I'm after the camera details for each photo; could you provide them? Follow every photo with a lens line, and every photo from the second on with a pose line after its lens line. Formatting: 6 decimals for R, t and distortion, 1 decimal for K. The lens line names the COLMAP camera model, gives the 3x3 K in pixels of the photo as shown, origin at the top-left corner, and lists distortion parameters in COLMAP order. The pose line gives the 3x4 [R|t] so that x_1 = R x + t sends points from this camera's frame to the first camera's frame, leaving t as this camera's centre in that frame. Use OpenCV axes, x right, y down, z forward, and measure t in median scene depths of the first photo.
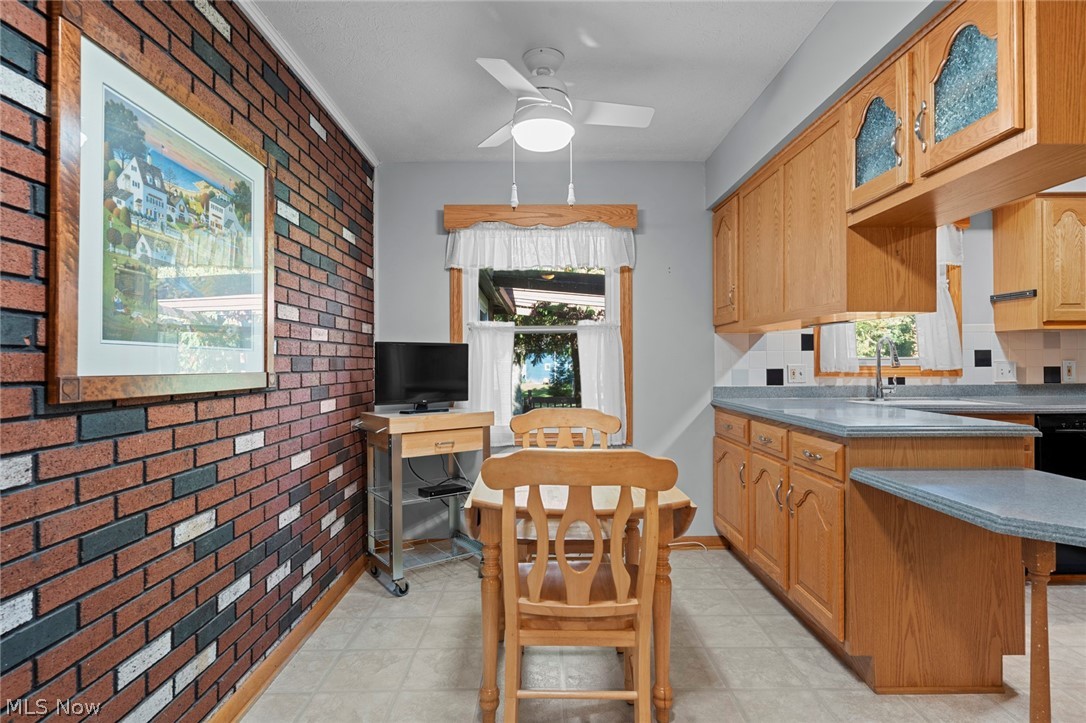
lens RADIAL K [[570.8, 0, 543.5], [0, 570.8, 359.5], [0, 0, 1]] dist [0.000755, -0.000290]
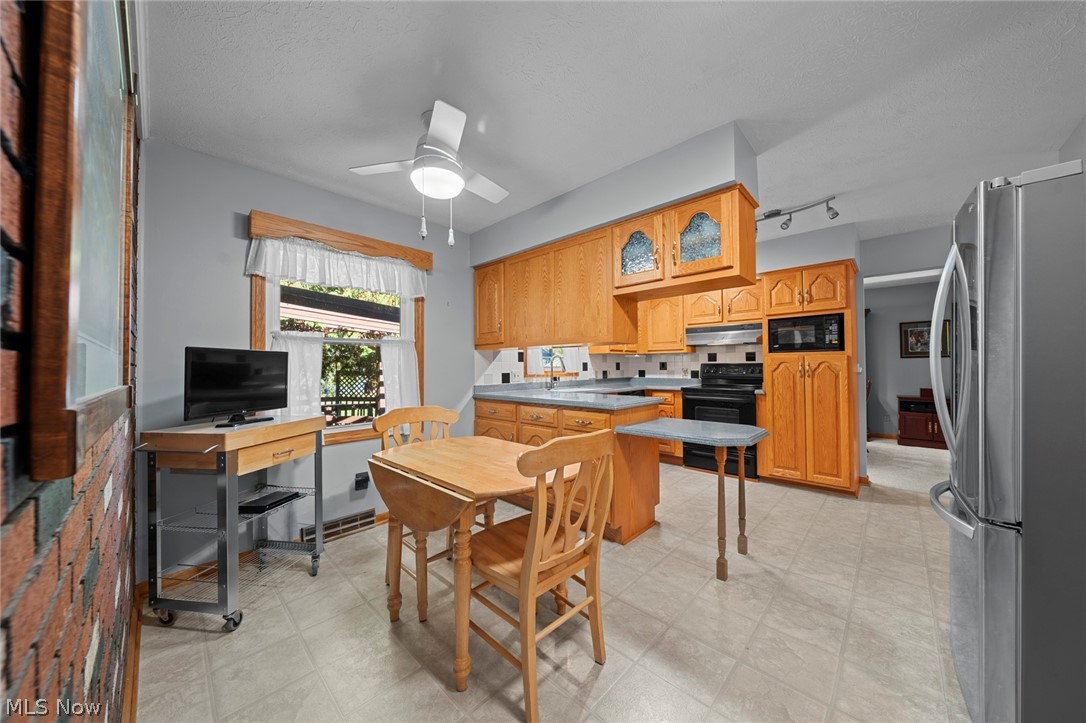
lens RADIAL K [[371.3, 0, 548.2], [0, 371.3, 362.5], [0, 0, 1]] dist [-0.001977, 0.000030]
pose [[0.688928, 0.009450, 0.724768, -0.275484], [-0.000160, 0.999917, -0.012886, -0.000309], [-0.724830, 0.008762, 0.688872, 0.191557]]
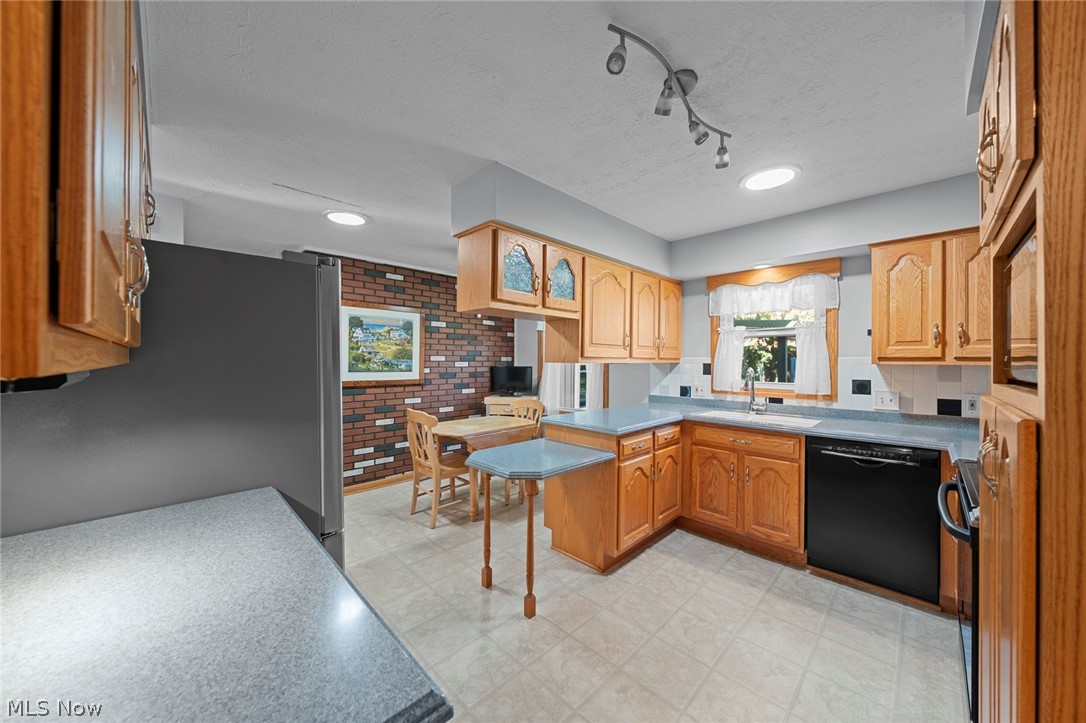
lens RADIAL K [[386.6, 0, 542.9], [0, 386.6, 359.6], [0, 0, 1]] dist [0.001122, -0.000336]
pose [[0.695650, 0.007635, -0.718340, 0.892132], [-0.004585, 0.999970, 0.006188, -0.059597], [0.718366, -0.001012, 0.695665, 0.005274]]
